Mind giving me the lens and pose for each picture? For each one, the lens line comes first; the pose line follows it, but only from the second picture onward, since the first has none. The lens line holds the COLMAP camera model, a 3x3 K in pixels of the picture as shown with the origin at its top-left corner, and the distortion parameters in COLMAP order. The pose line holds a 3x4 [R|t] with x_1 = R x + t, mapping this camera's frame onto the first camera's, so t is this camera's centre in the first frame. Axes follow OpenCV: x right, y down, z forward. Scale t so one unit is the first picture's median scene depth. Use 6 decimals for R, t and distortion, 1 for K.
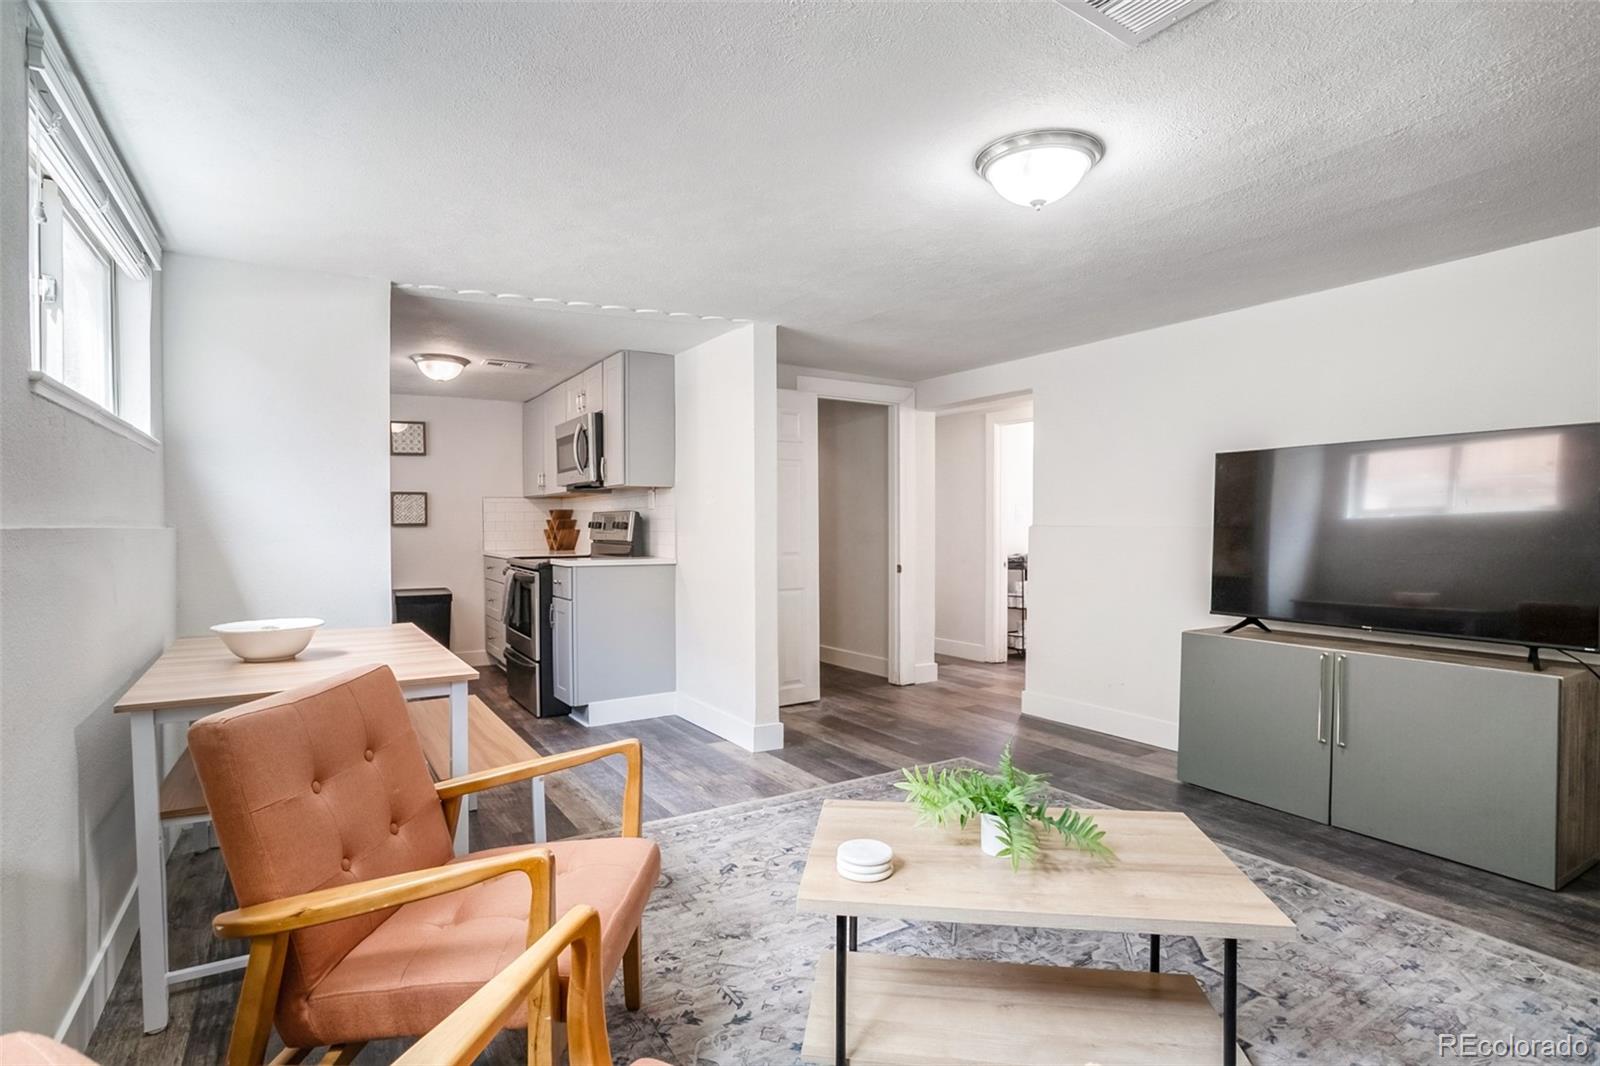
lens RADIAL K [[788.9, 0, 782.5], [0, 788.9, 542.8], [0, 0, 1]] dist [-0.055525, 0.033146]
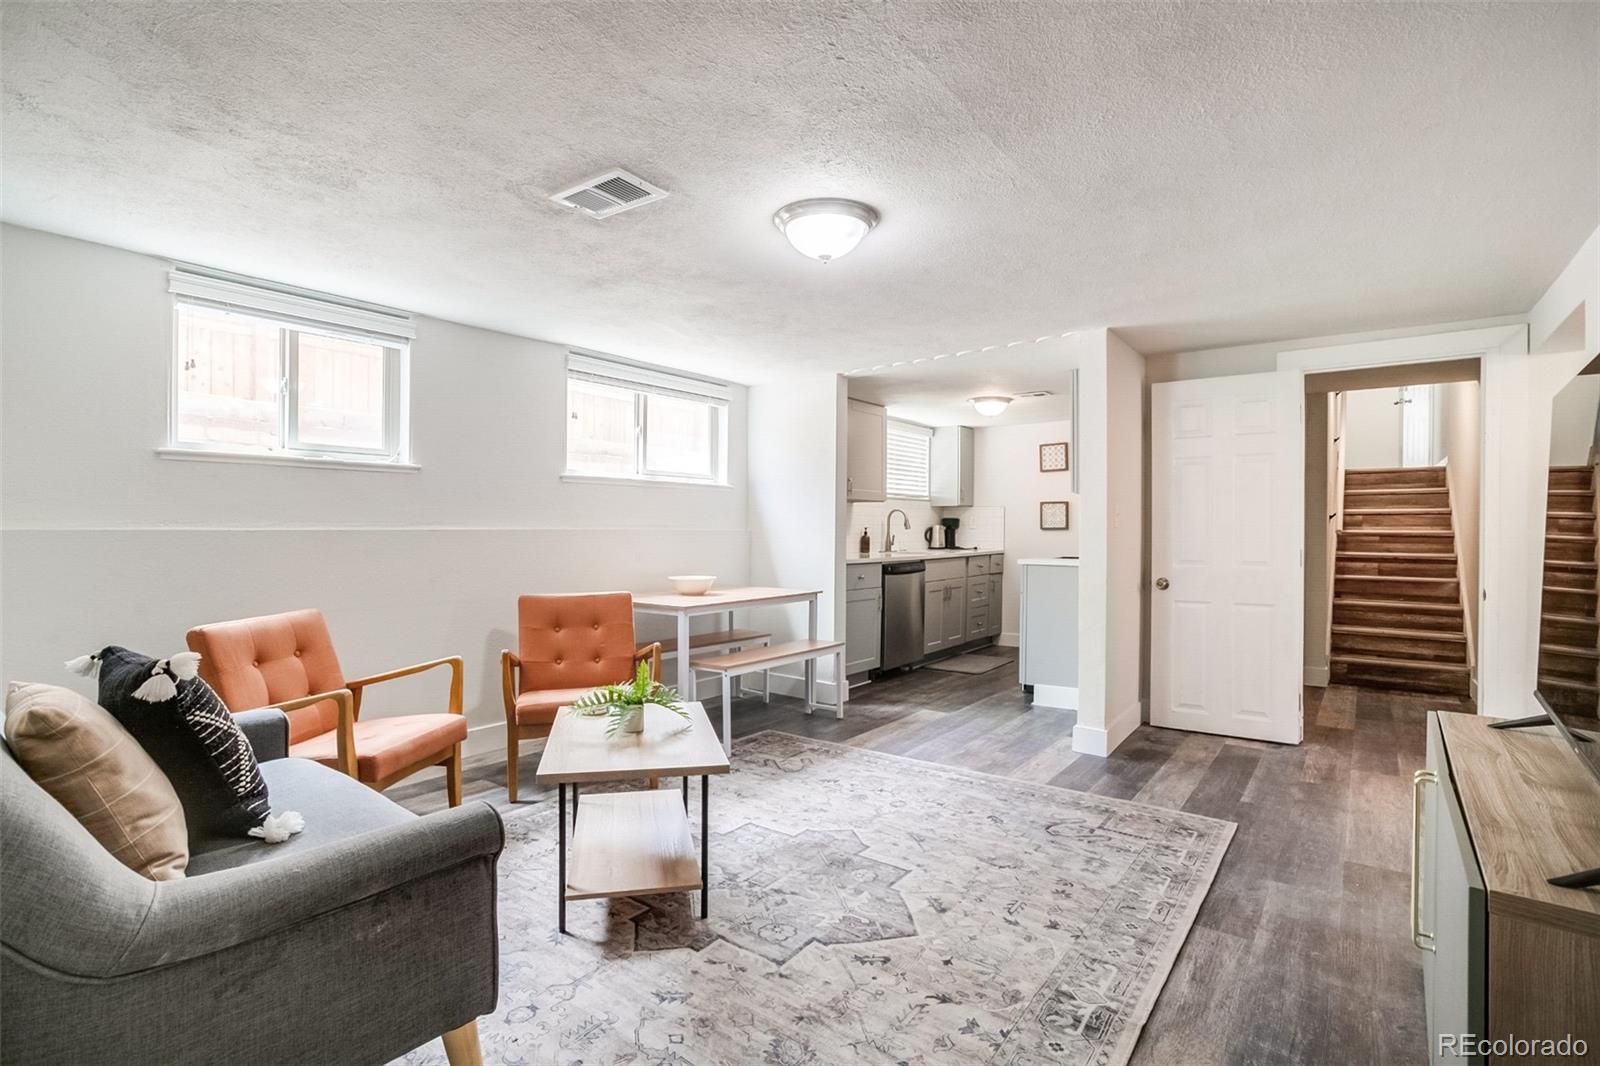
lens RADIAL K [[772.0, 0, 791.6], [0, 772.0, 528.9], [0, 0, 1]] dist [-0.046220, 0.023463]
pose [[0.361366, 0.001209, -0.932423, 0.797982], [-0.021537, 0.999743, -0.007051, -0.008525], [0.932175, 0.022630, 0.361299, 0.304169]]
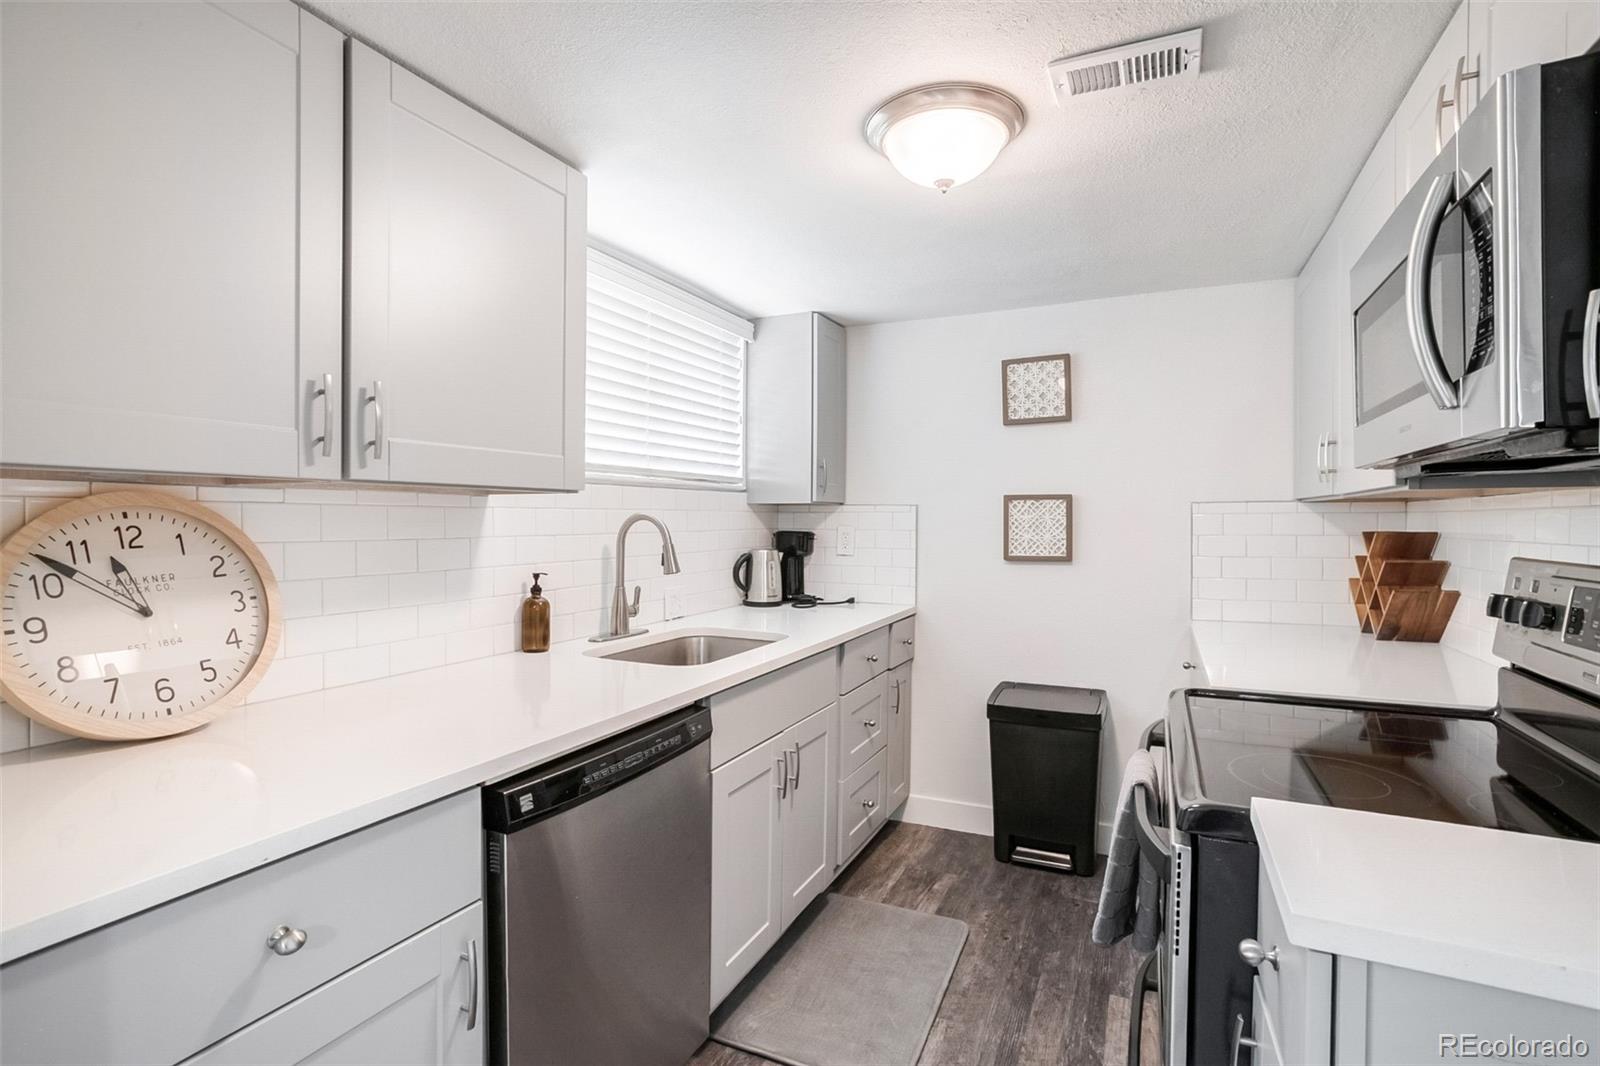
lens RADIAL K [[772.0, 0, 791.6], [0, 772.0, 528.9], [0, 0, 1]] dist [-0.046220, 0.023463]
pose [[0.545267, 0.010726, -0.838194, -0.234789], [-0.019674, 0.999806, -0.000004, -0.064602], [0.838032, 0.016493, 0.545372, 0.962406]]
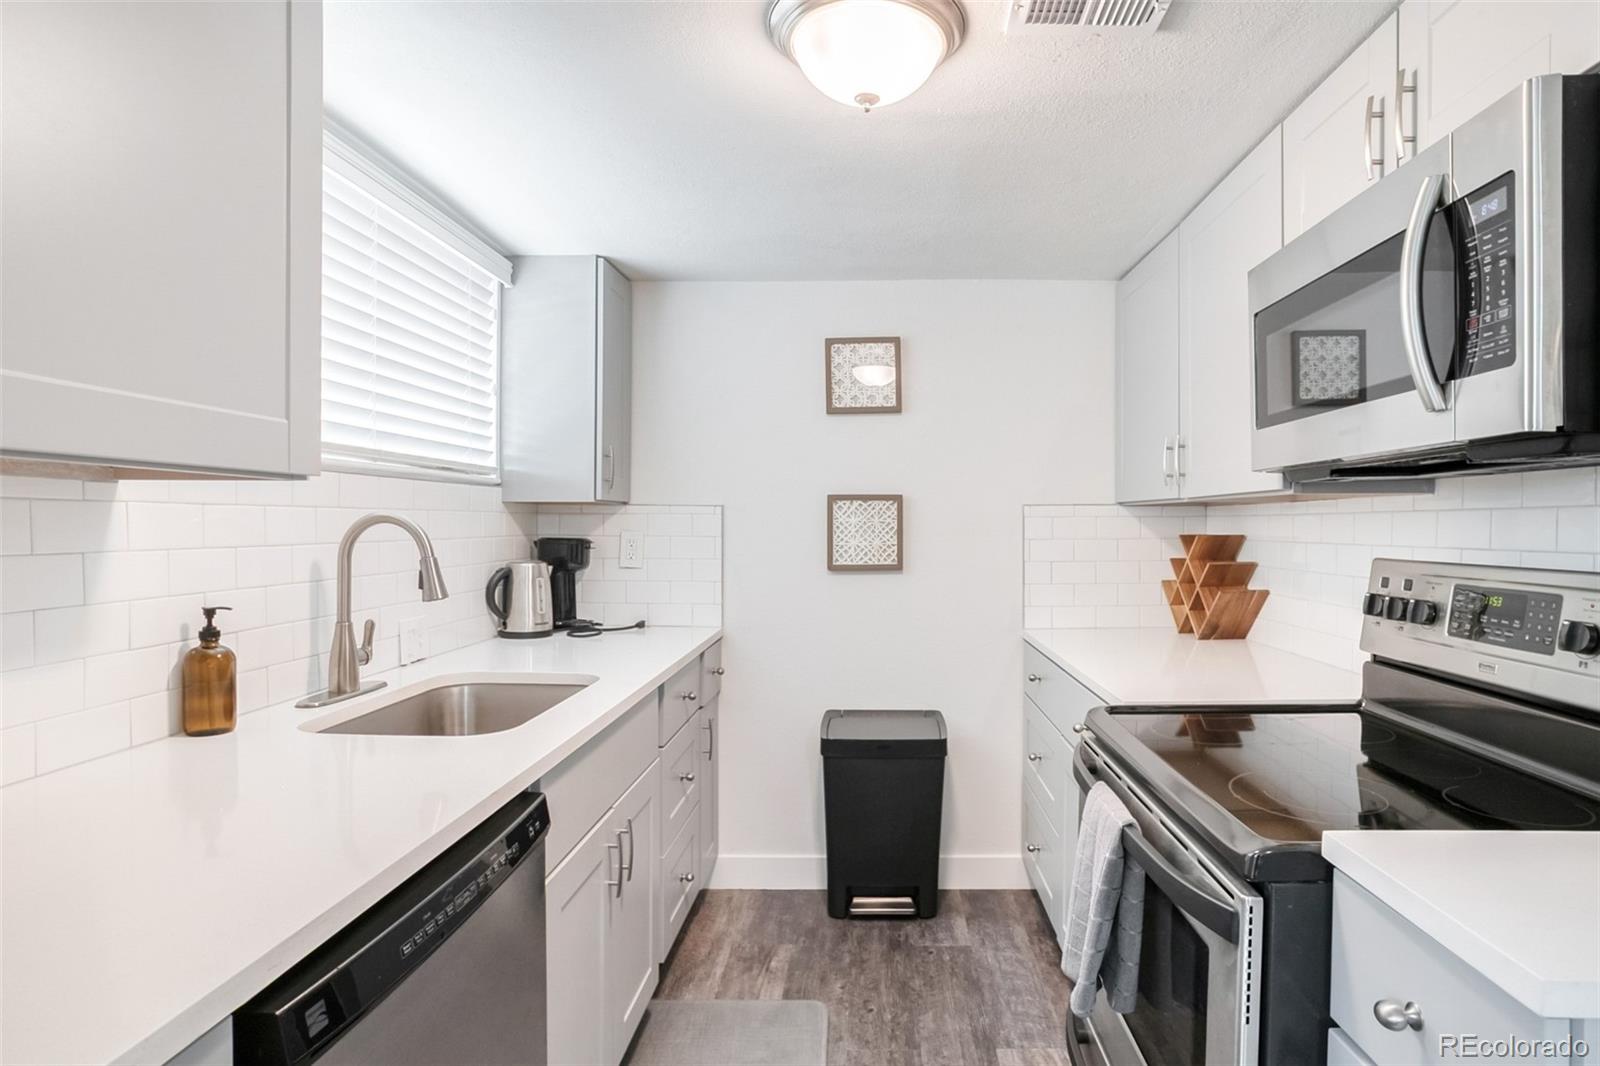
lens RADIAL K [[863.1, 0, 870.6], [0, 863.1, 540.0], [0, 0, 1]] dist [-0.057934, 0.030653]
pose [[0.850922, 0.010667, -0.525185, -0.349575], [-0.013106, 0.999914, -0.000926, -0.063138], [0.525129, 0.007671, 0.850988, 0.943228]]
